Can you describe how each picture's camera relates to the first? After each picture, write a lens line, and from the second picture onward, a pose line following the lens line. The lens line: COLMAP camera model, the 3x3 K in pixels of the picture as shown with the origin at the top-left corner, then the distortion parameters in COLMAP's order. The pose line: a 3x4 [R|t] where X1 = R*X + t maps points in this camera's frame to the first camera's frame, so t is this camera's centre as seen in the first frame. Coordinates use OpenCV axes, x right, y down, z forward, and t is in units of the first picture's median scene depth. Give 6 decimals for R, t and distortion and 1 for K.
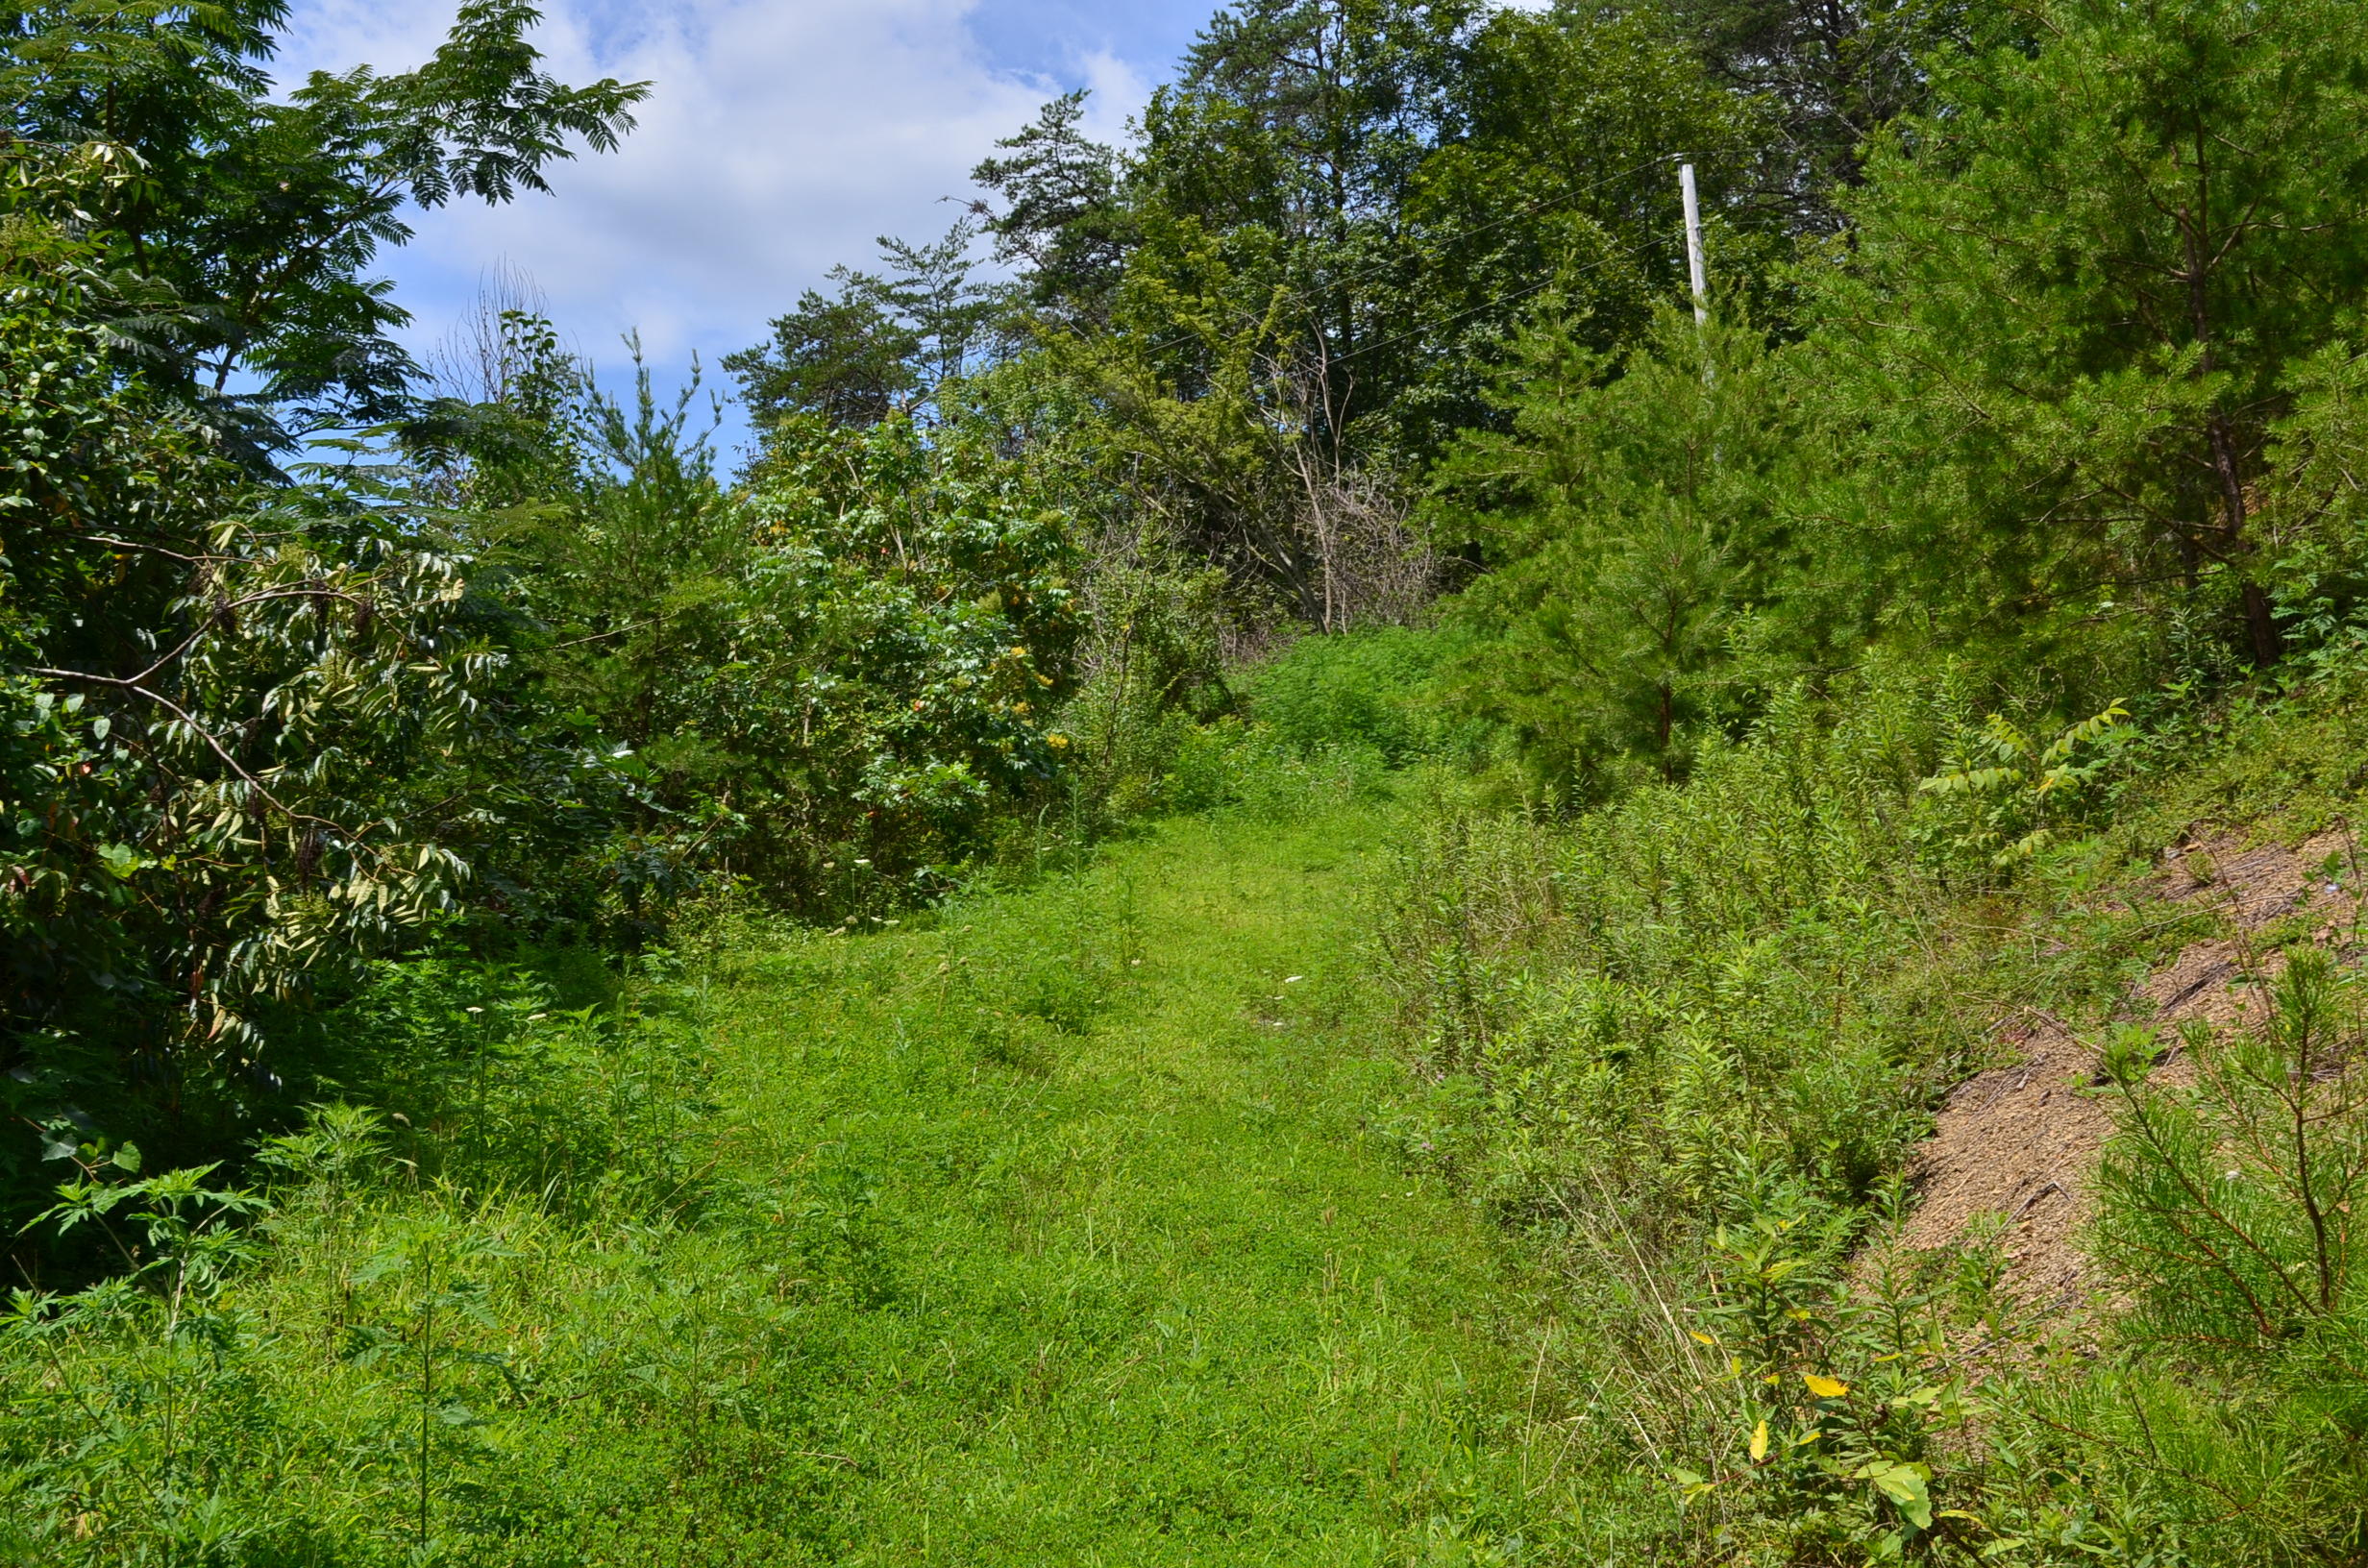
lens RADIAL K [[2864.3, 0, 1184.3], [0, 2864.3, 783.6], [0, 0, 1]] dist [0.003061, 0.000000]
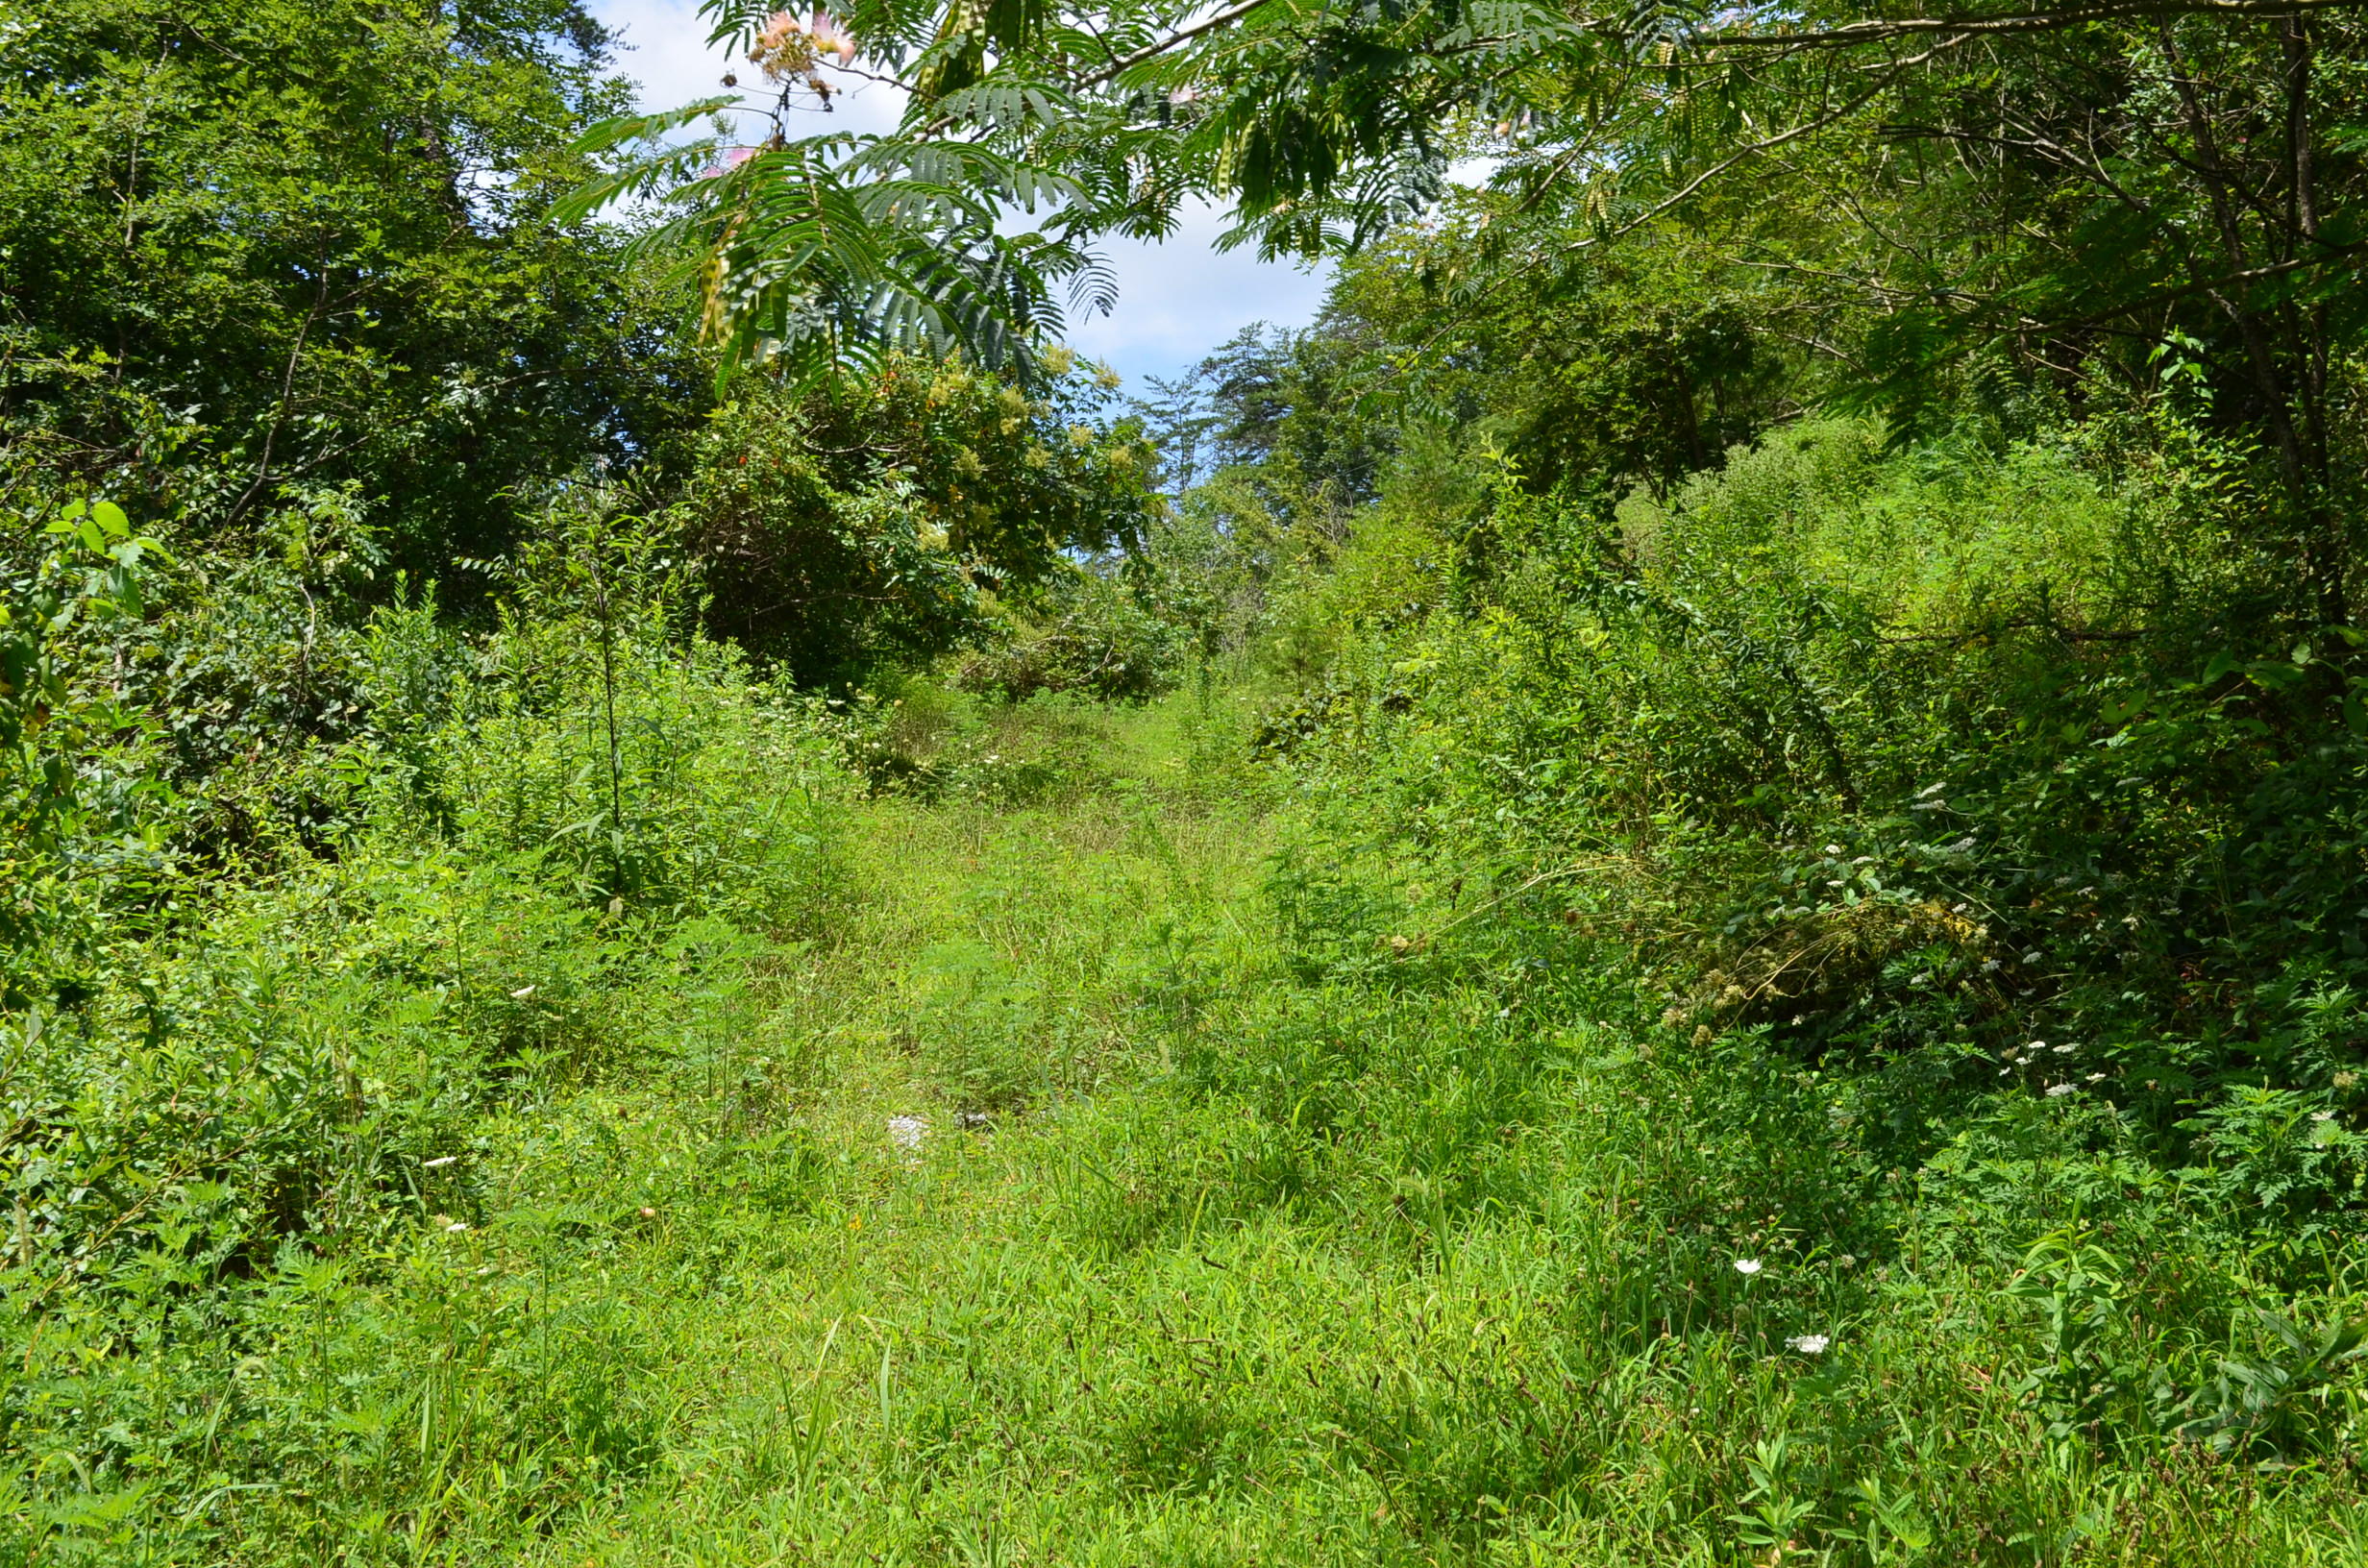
lens RADIAL K [[2864.3, 0, 1183.9], [0, 2864.3, 781.3], [0, 0, 1]] dist [0.003061, 0.000000]
pose [[0.996291, 0.021116, -0.083412, 0.055015], [-0.020485, 0.999755, 0.008403, 0.023976], [0.083569, -0.006663, 0.996480, -0.610038]]
